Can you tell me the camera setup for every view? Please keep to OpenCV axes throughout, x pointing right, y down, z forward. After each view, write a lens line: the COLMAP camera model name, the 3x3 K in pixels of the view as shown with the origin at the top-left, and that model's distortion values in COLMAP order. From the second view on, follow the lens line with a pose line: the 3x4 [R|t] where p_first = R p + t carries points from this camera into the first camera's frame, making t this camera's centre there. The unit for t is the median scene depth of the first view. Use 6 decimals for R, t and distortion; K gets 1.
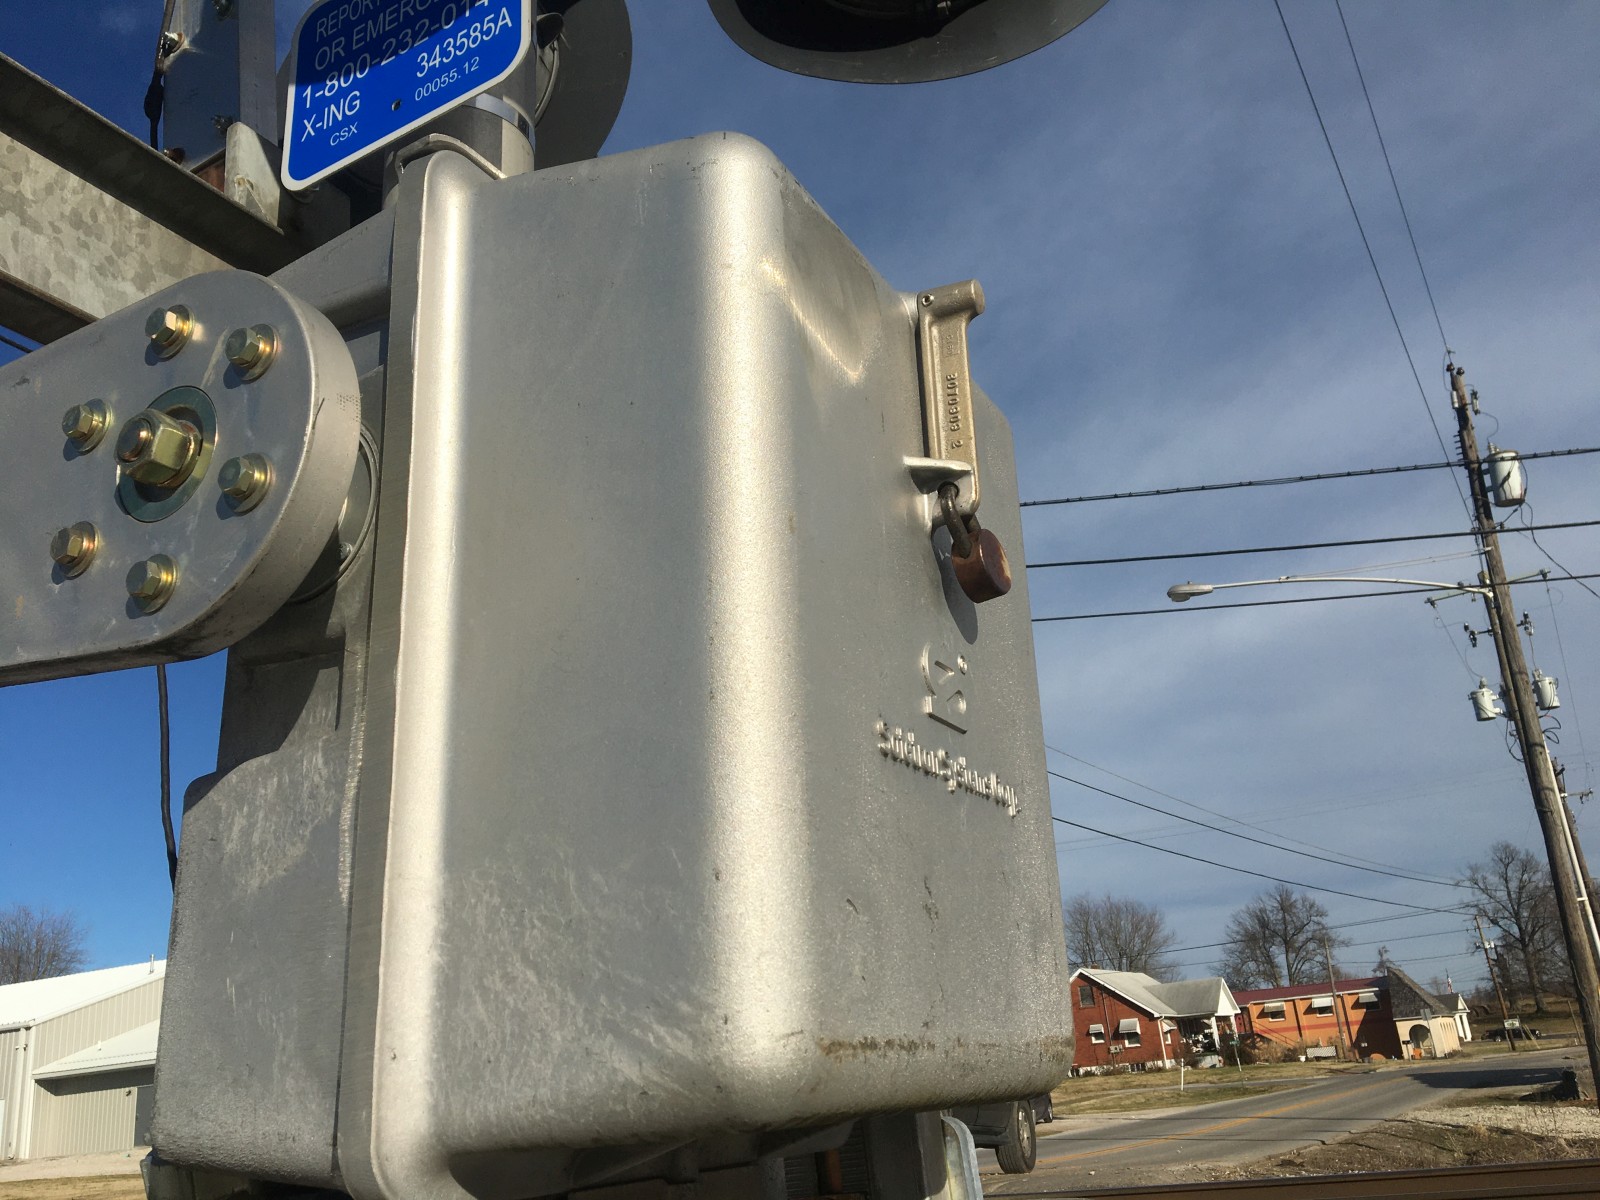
lens RADIAL K [[1340.2, 0, 800.0], [0, 1340.2, 600.0], [0, 0, 1]] dist [0.011376, -0.003774]
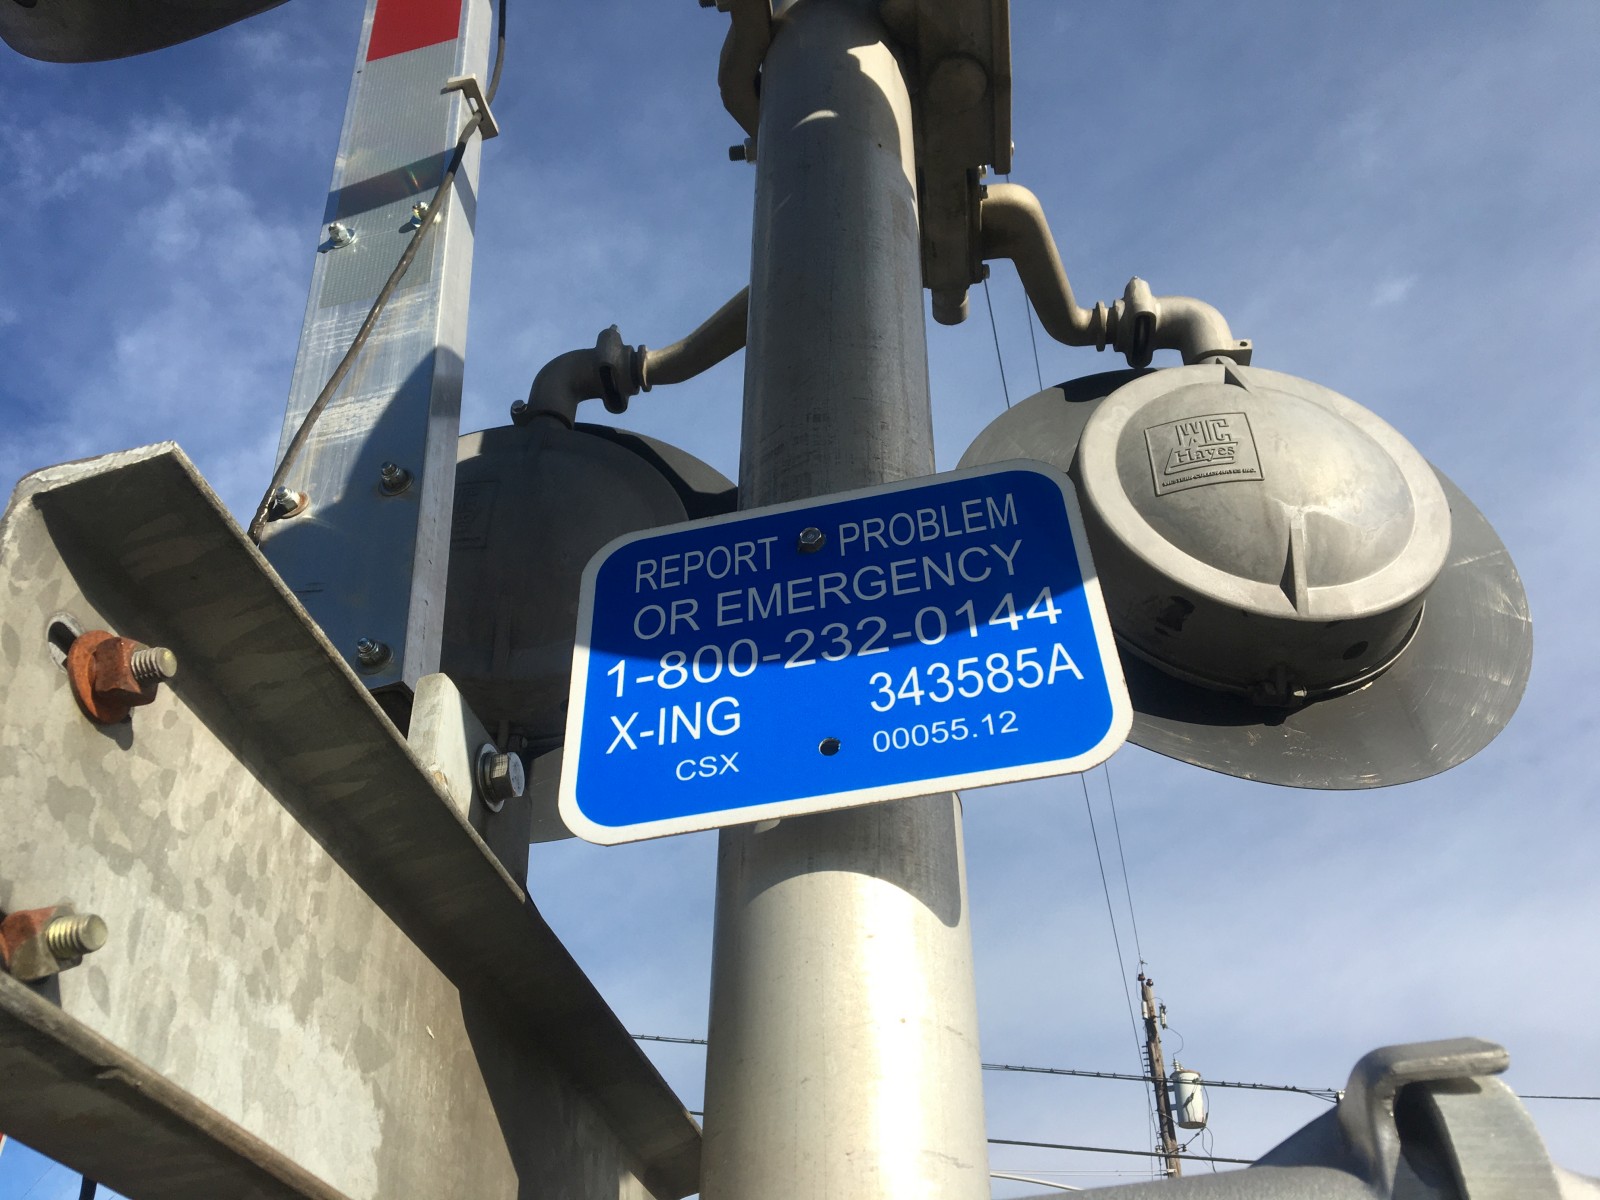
lens RADIAL K [[1325.0, 0, 796.1], [0, 1325.0, 623.9], [0, 0, 1]] dist [0.105245, -0.256629]
pose [[0.957326, 0.225122, 0.181239, -0.026242], [-0.148546, 0.921201, -0.359615, -0.012857], [-0.247915, 0.317346, 0.915330, 0.028480]]
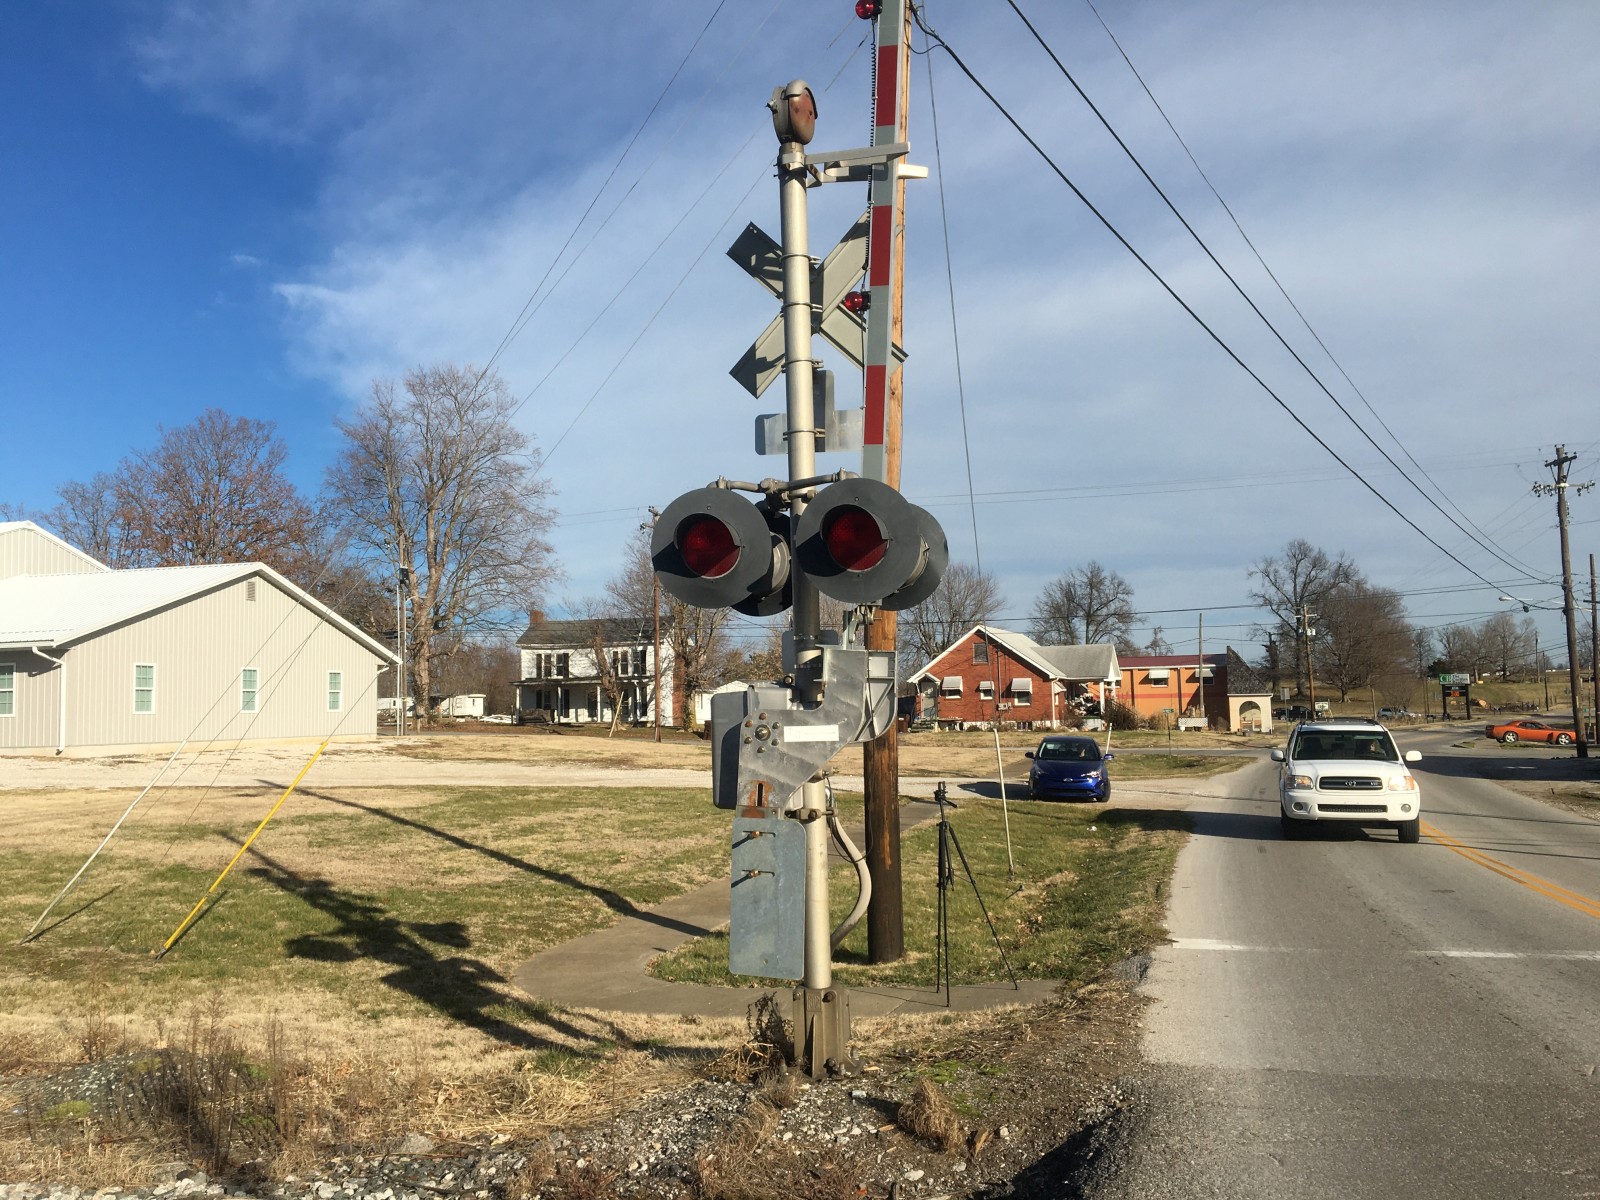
lens RADIAL K [[1317.9, 0, 821.0], [0, 1317.9, 560.6], [0, 0, 1]] dist [0.144401, -0.241883]
pose [[0.979623, 0.081307, 0.183654, -0.285355], [-0.120416, 0.969593, 0.213049, 0.153532], [-0.160747, -0.230822, 0.959626, 0.442290]]
